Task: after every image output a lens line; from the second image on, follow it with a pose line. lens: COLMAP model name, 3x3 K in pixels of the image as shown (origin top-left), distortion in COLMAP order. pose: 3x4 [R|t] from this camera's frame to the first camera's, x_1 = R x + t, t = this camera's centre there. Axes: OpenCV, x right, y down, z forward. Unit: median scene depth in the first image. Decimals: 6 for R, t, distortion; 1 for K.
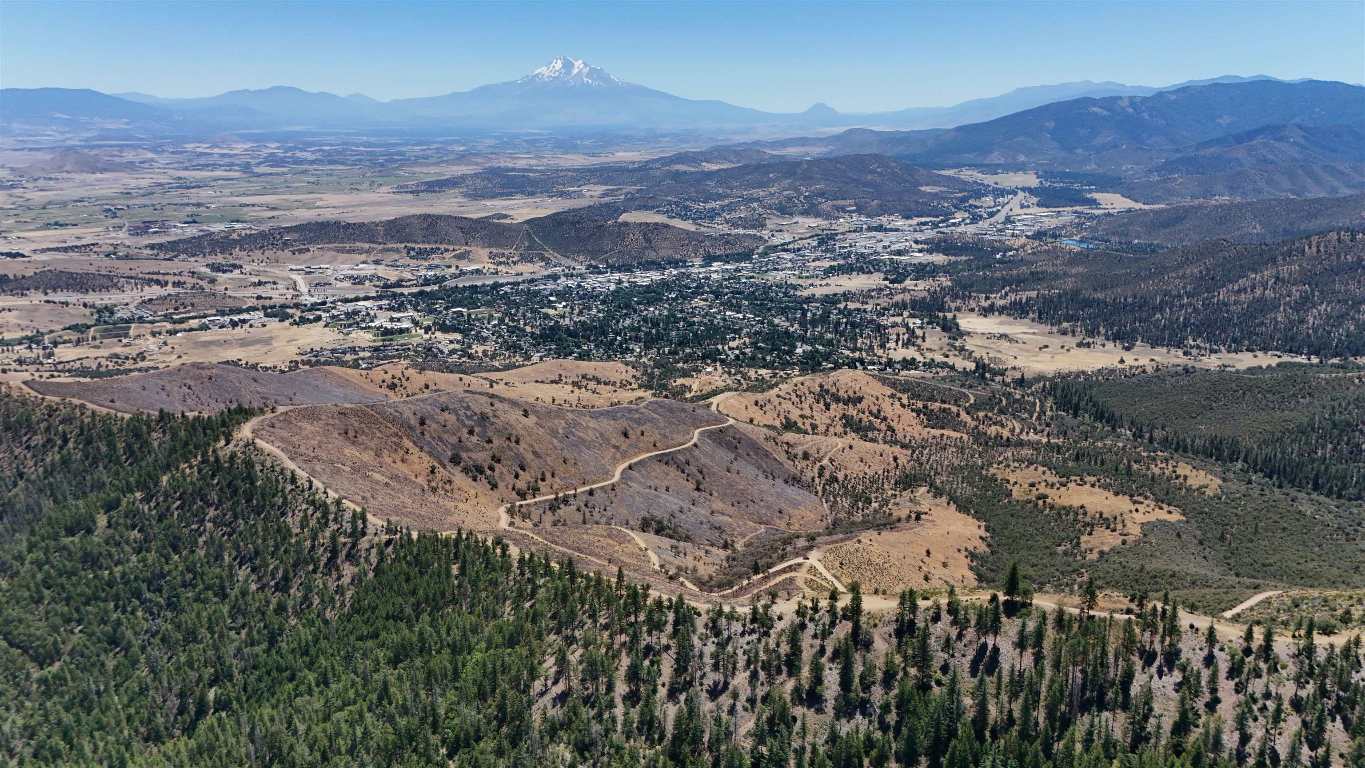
lens RADIAL K [[997.8, 0, 685.0], [0, 997.8, 384.6], [0, 0, 1]] dist [0.101017, -0.105700]
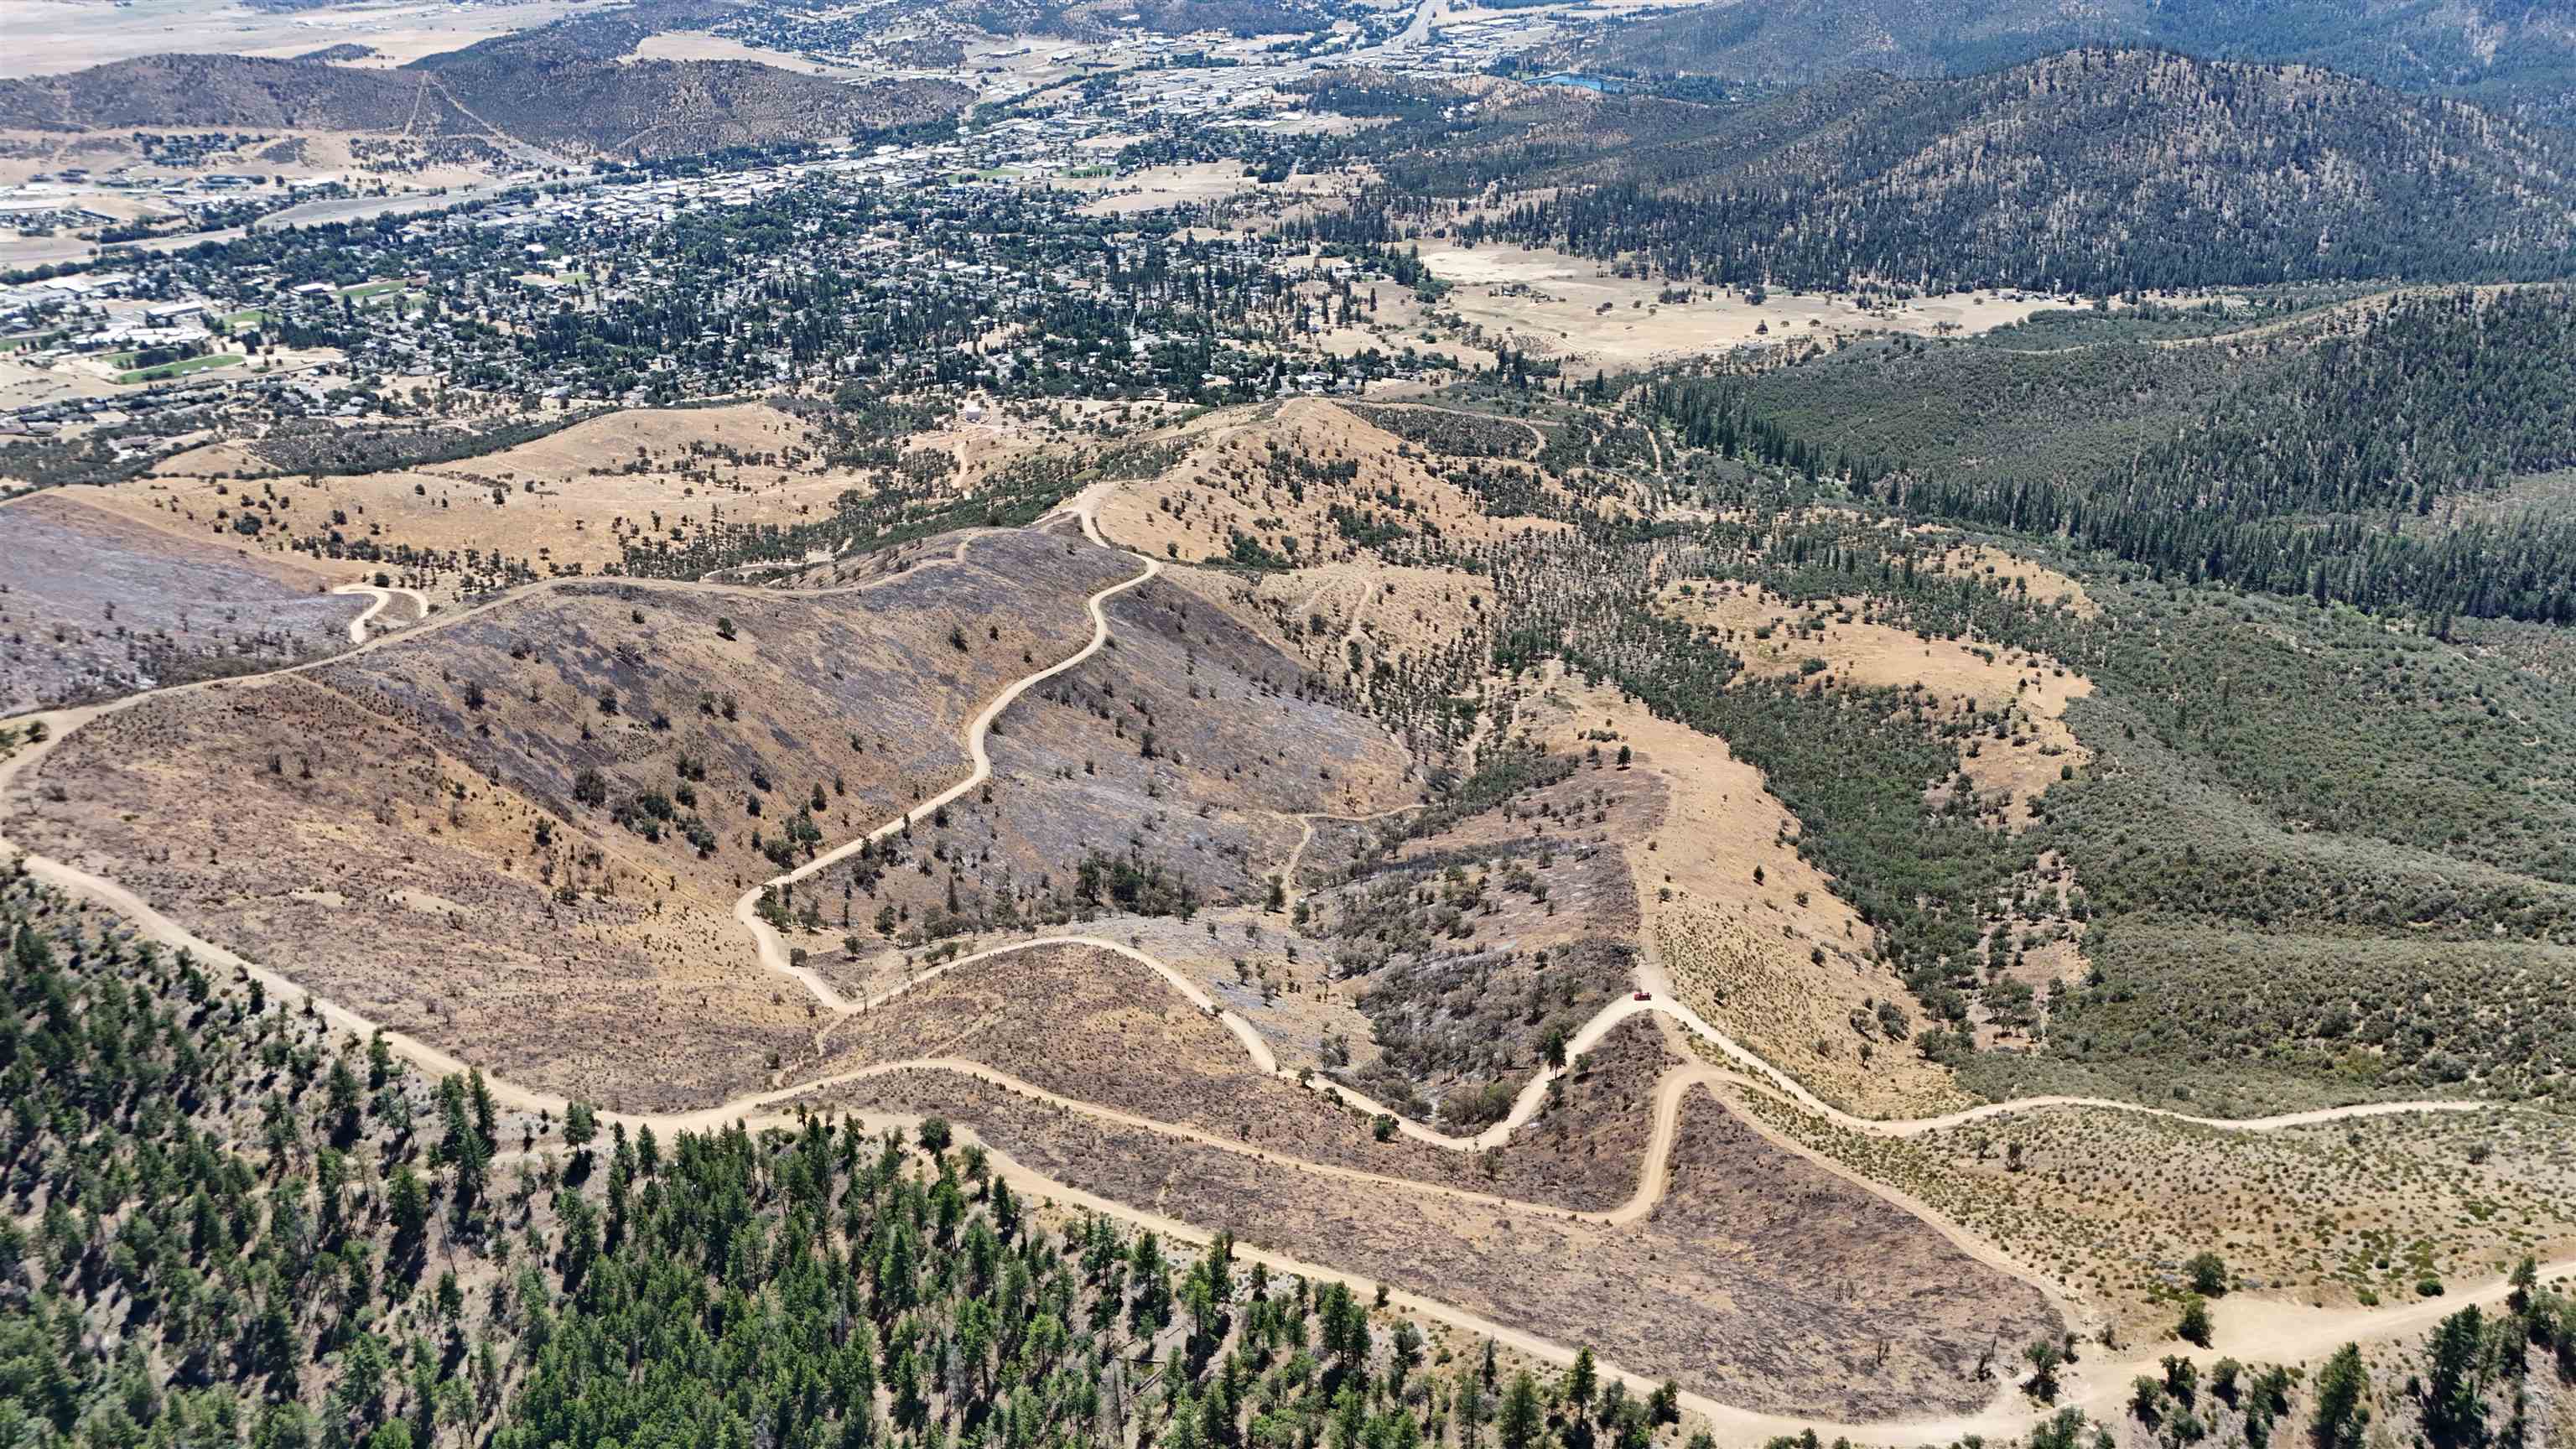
lens RADIAL K [[1886.6, 0, 1290.4], [0, 1886.6, 731.4], [0, 0, 1]] dist [0.074057, -0.070595]
pose [[0.963979, -0.115643, 0.239523, -0.042629], [0.068958, 0.978405, 0.194854, -0.020611], [-0.256884, -0.171319, 0.951136, 0.074744]]
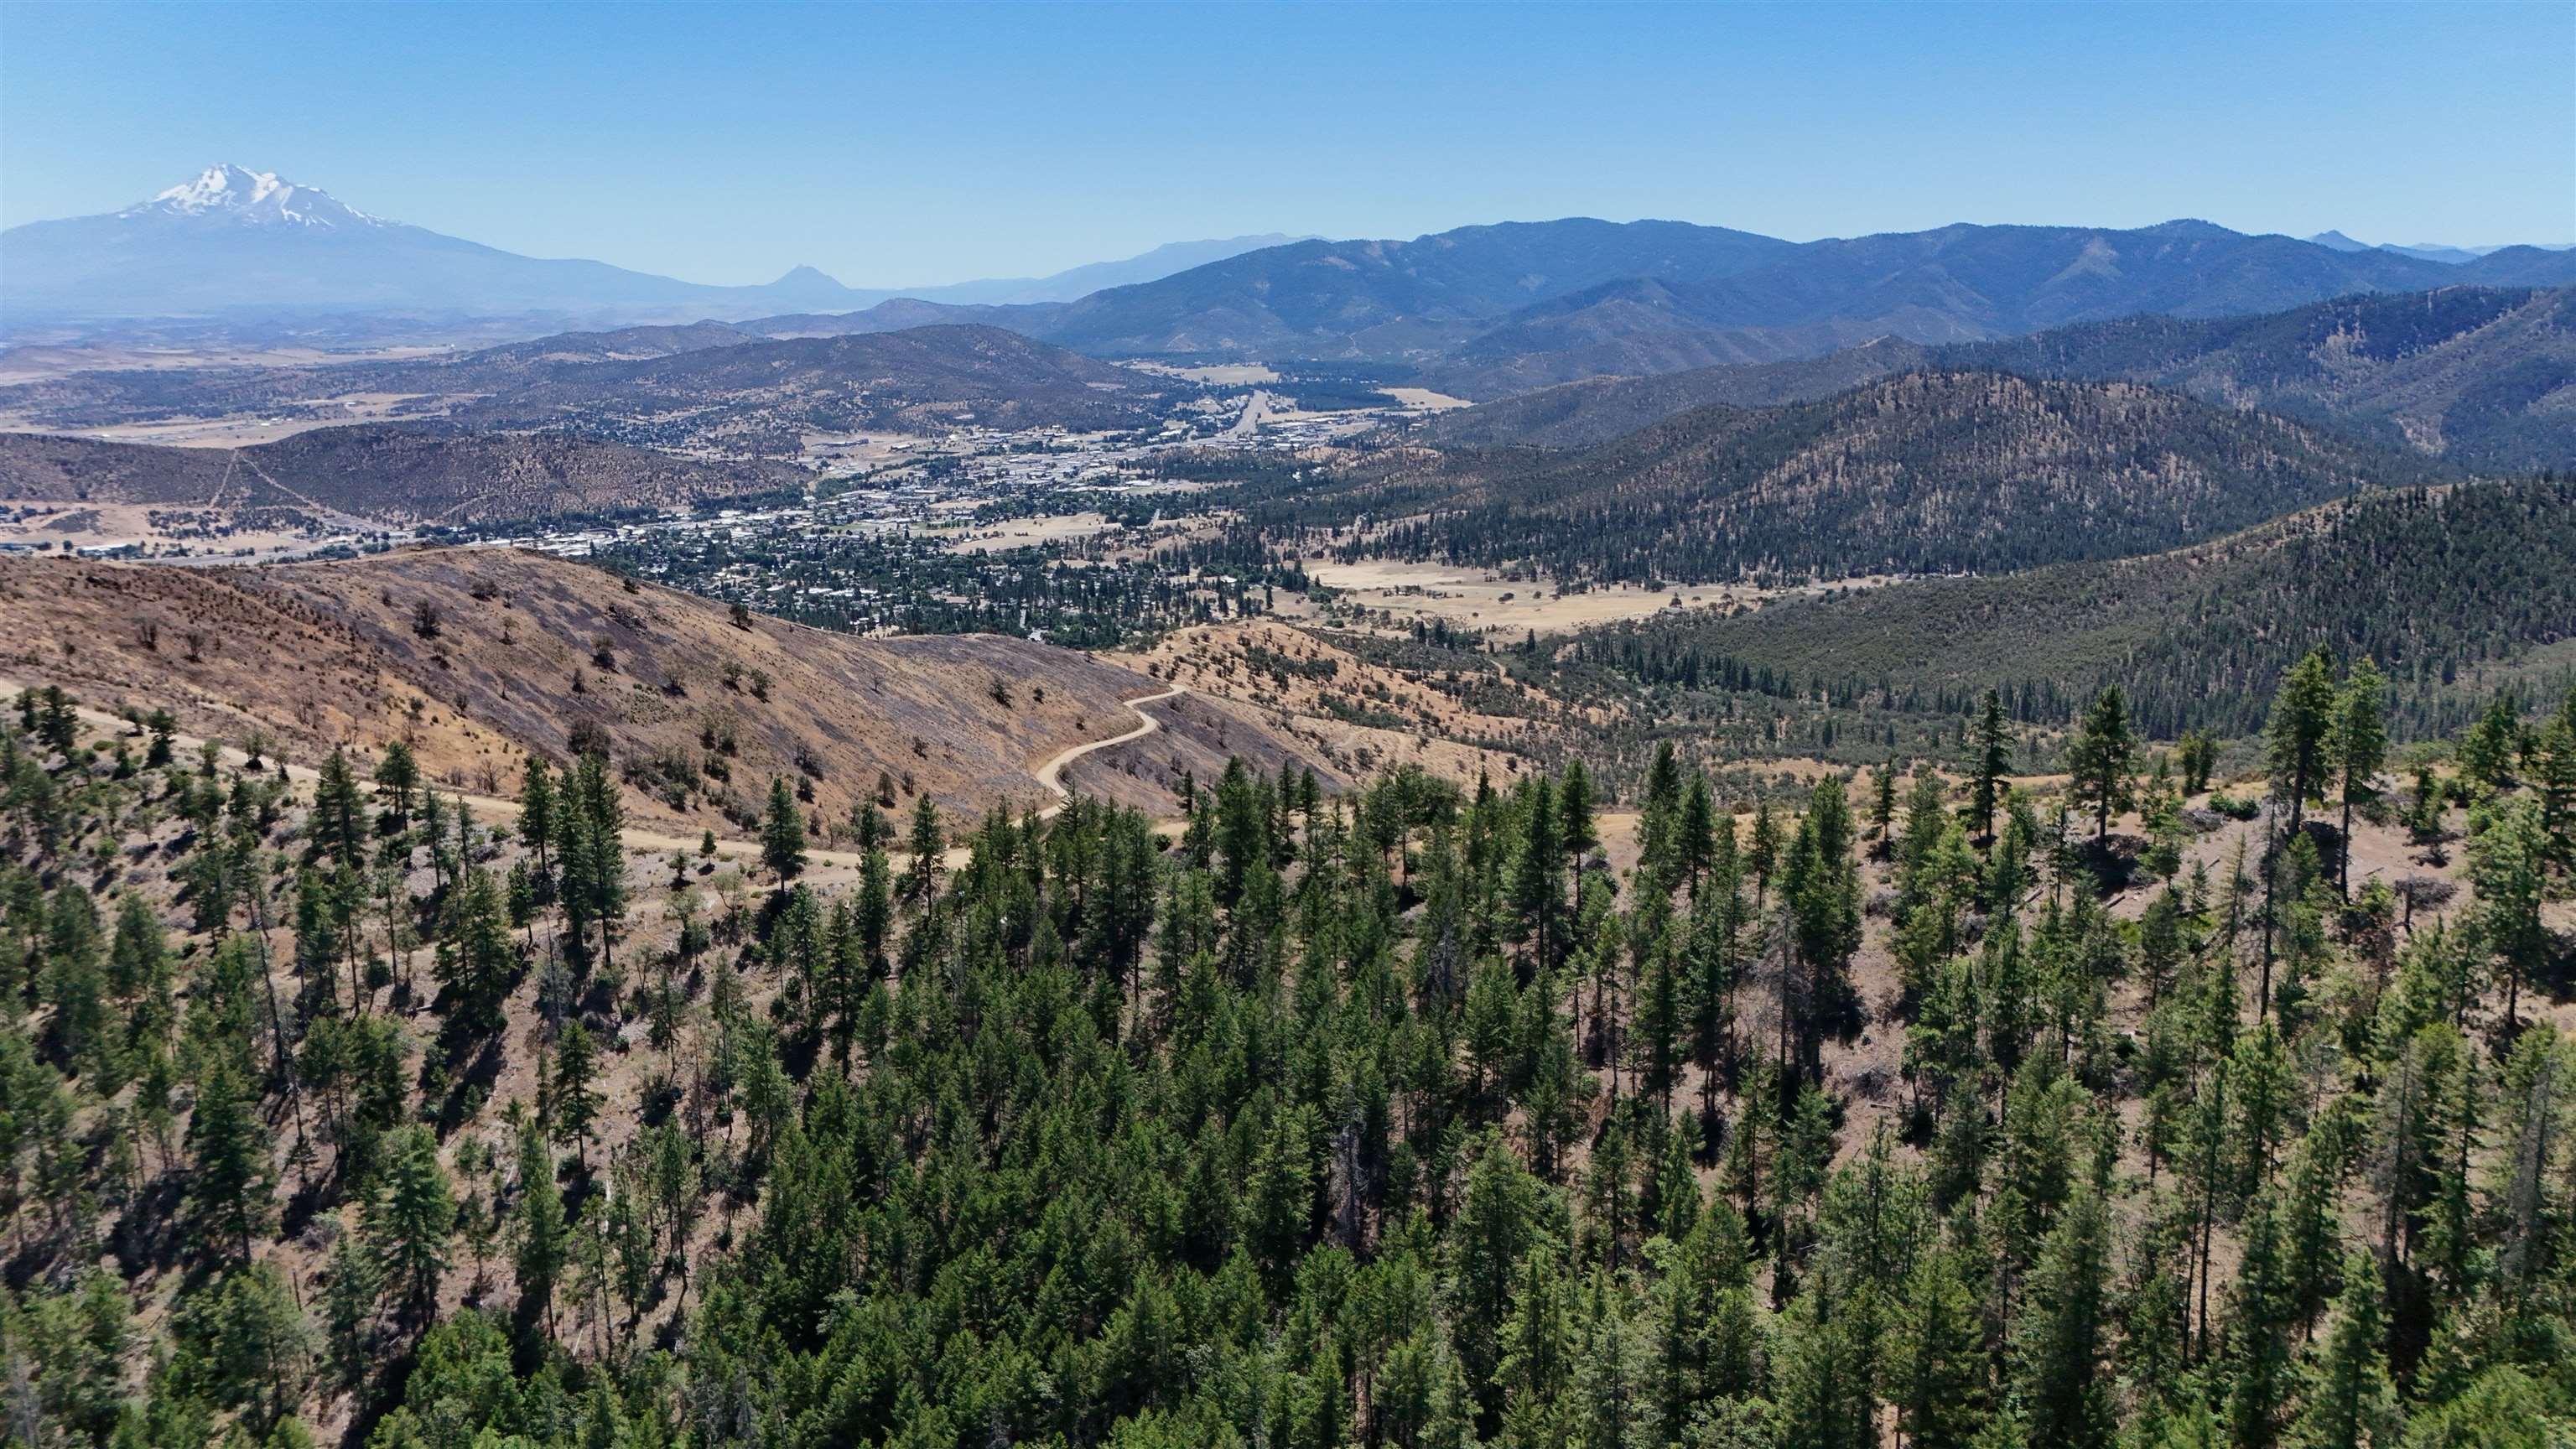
lens RADIAL K [[1890.4, 0, 1293.0], [0, 1890.4, 715.2], [0, 0, 1]] dist [0.087496, -0.094362]
pose [[0.929300, -0.082889, 0.359903, -0.070649], [0.099432, 0.994660, -0.027663, 0.029826], [-0.355688, 0.061493, 0.932579, 0.134043]]
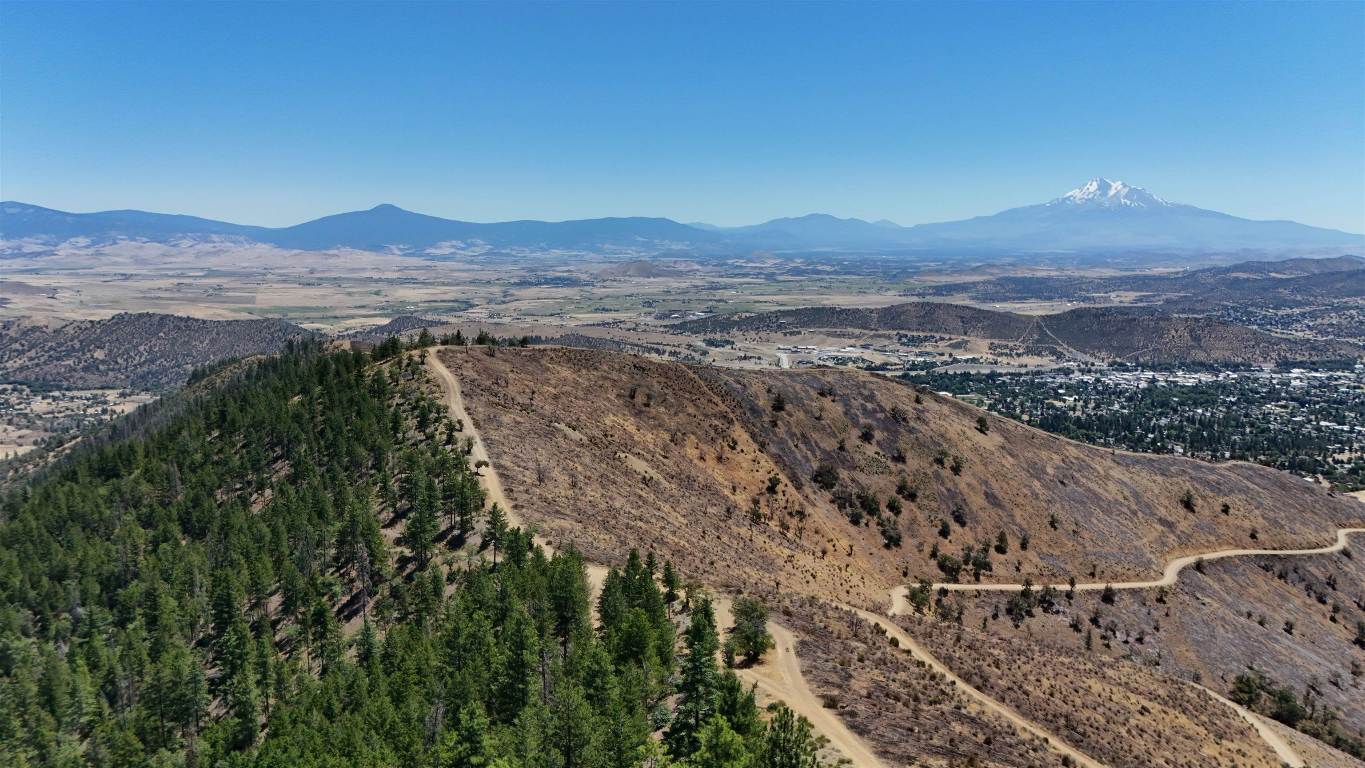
lens RADIAL K [[1003.8, 0, 685.4], [0, 1003.8, 377.4], [0, 0, 1]] dist [0.077091, -0.069933]
pose [[0.879793, 0.066925, -0.470622, -0.016231], [-0.126763, 0.987219, -0.096586, 0.024561], [0.458143, 0.144633, 0.877033, 0.152930]]
